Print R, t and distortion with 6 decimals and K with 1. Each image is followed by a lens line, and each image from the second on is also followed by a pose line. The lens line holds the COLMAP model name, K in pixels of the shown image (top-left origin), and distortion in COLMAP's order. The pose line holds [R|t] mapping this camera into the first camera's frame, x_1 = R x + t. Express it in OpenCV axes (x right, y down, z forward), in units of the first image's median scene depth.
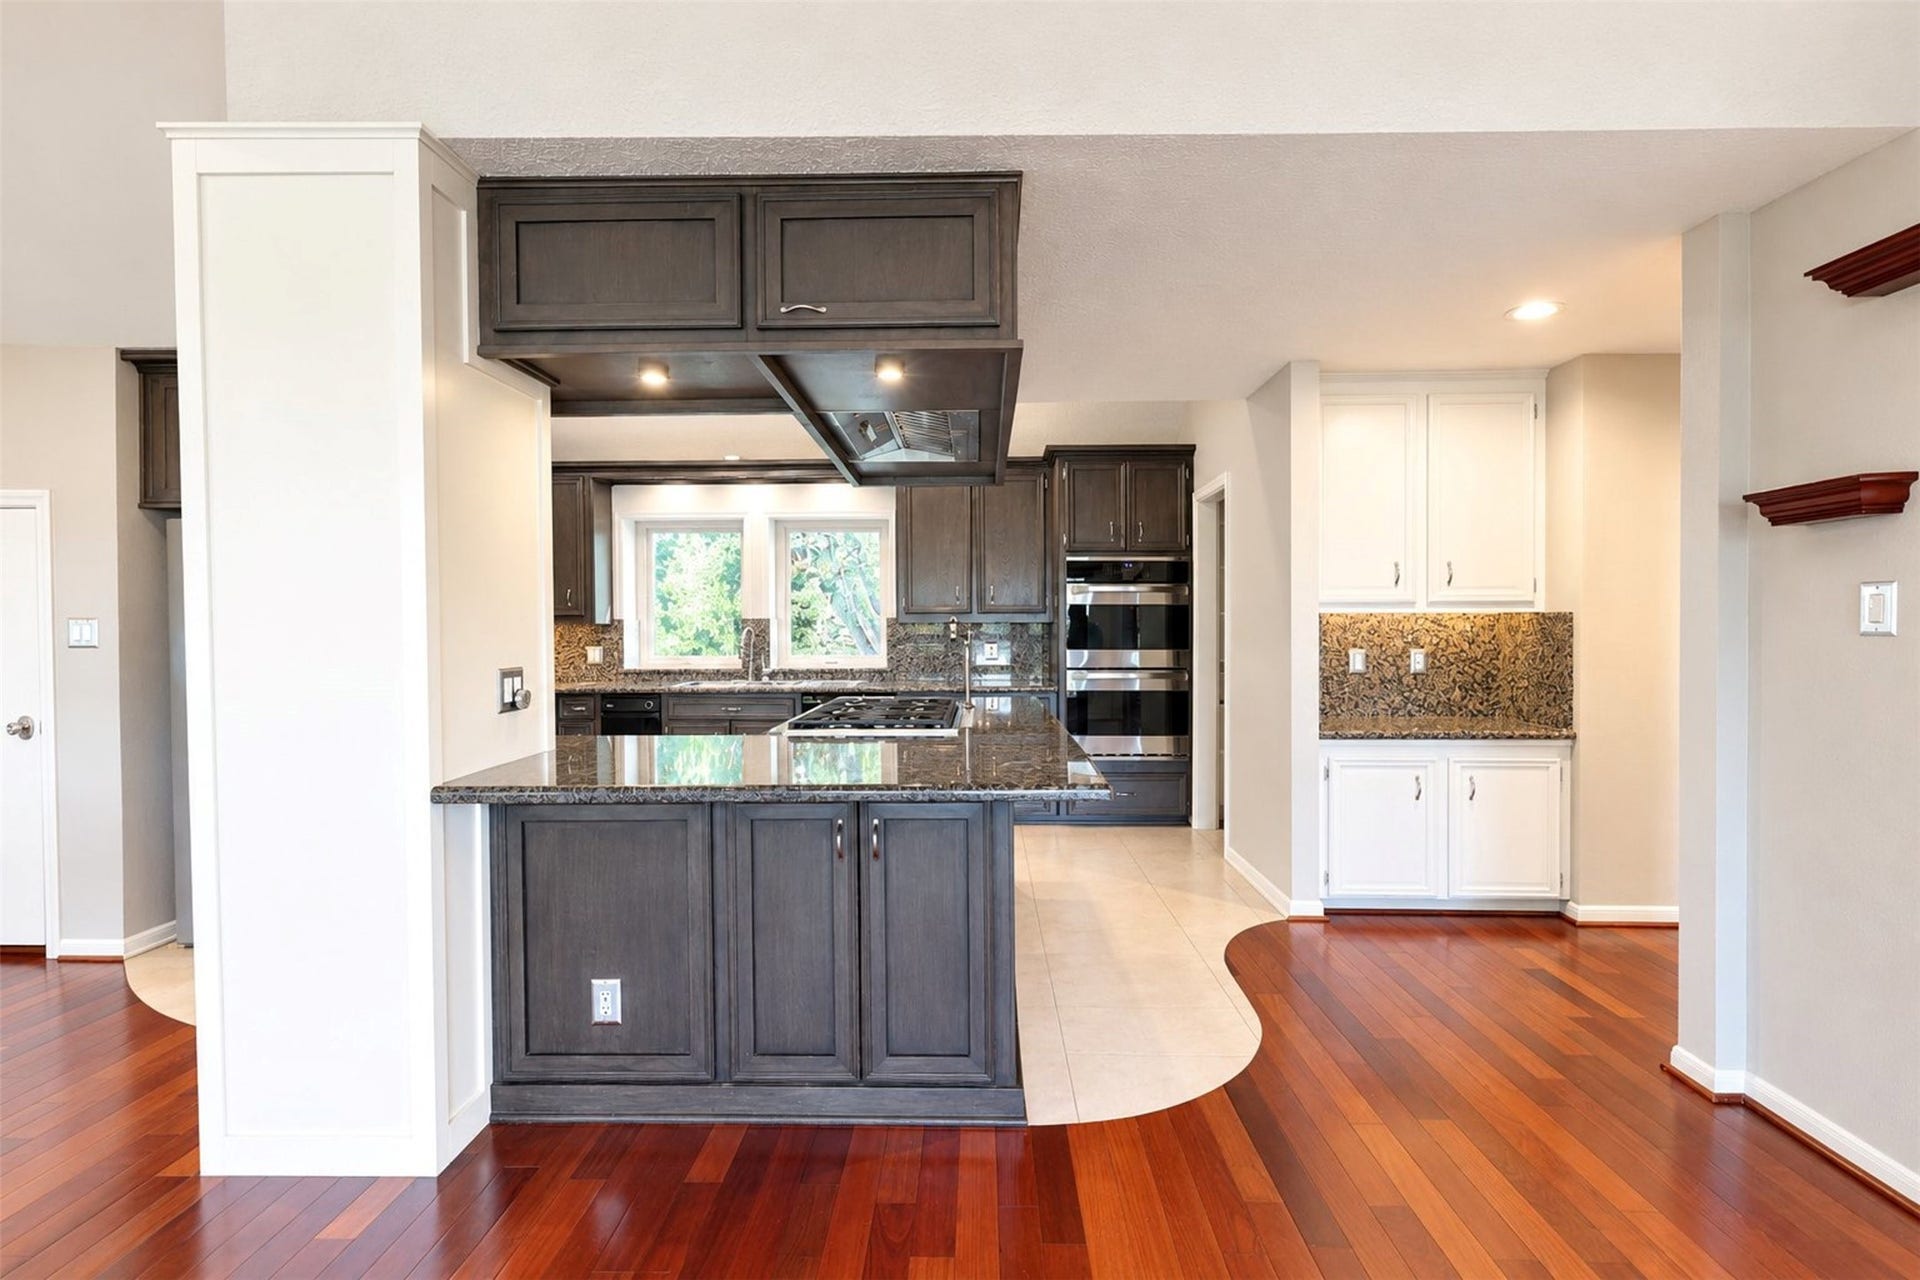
lens RADIAL K [[842.1, 0, 963.7], [0, 842.1, 636.4], [0, 0, 1]] dist [0.011961, 0.000152]
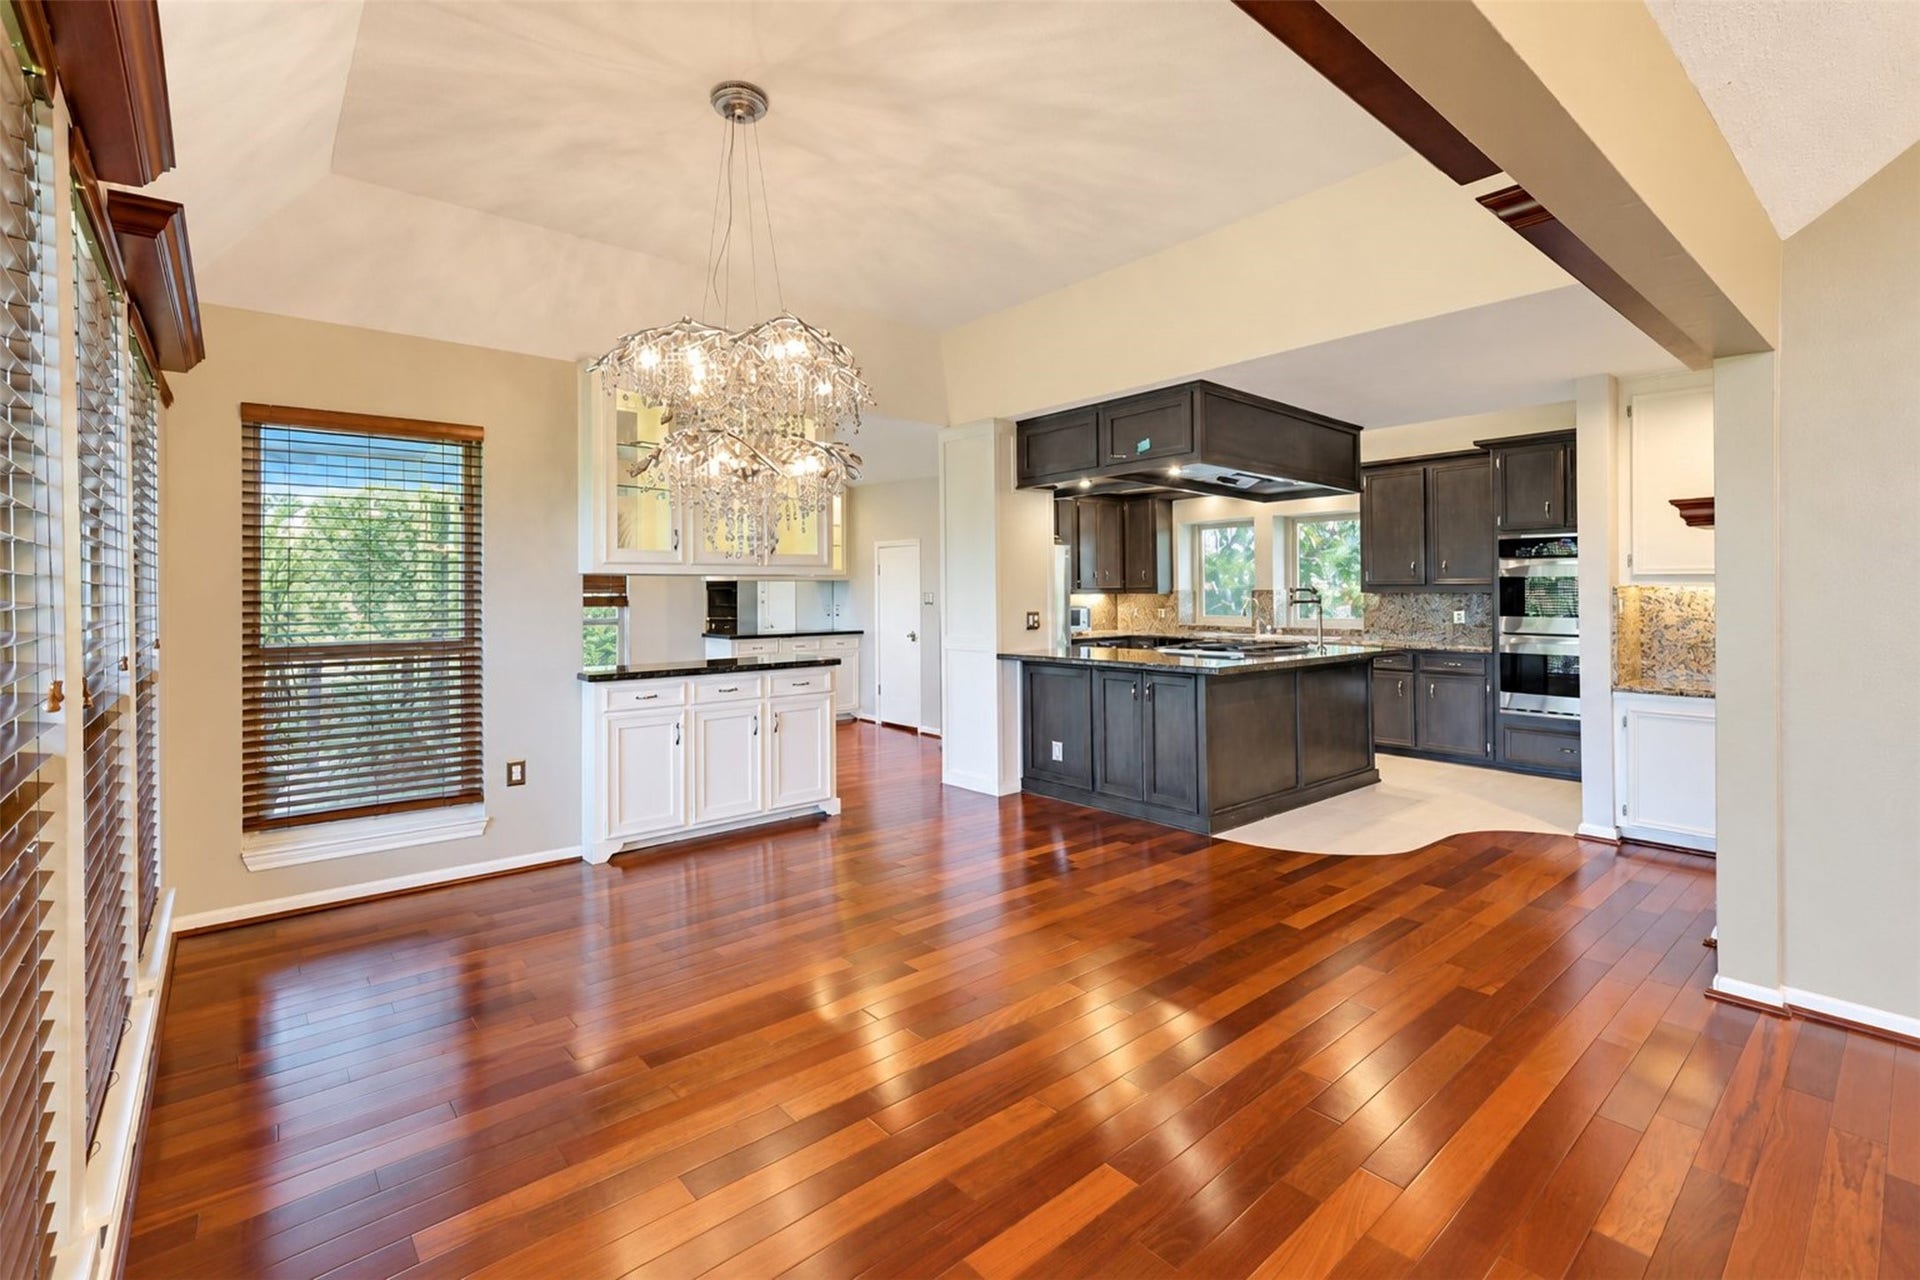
lens RADIAL K [[842.1, 0, 909.5], [0, 842.1, 593.1], [0, 0, 1]] dist [0.011961, 0.000152]
pose [[0.645588, 0.000430, -0.763686, 1.086850], [-0.012269, 0.999877, -0.009809, 0.011784], [0.763588, 0.015702, 0.645513, -0.833306]]
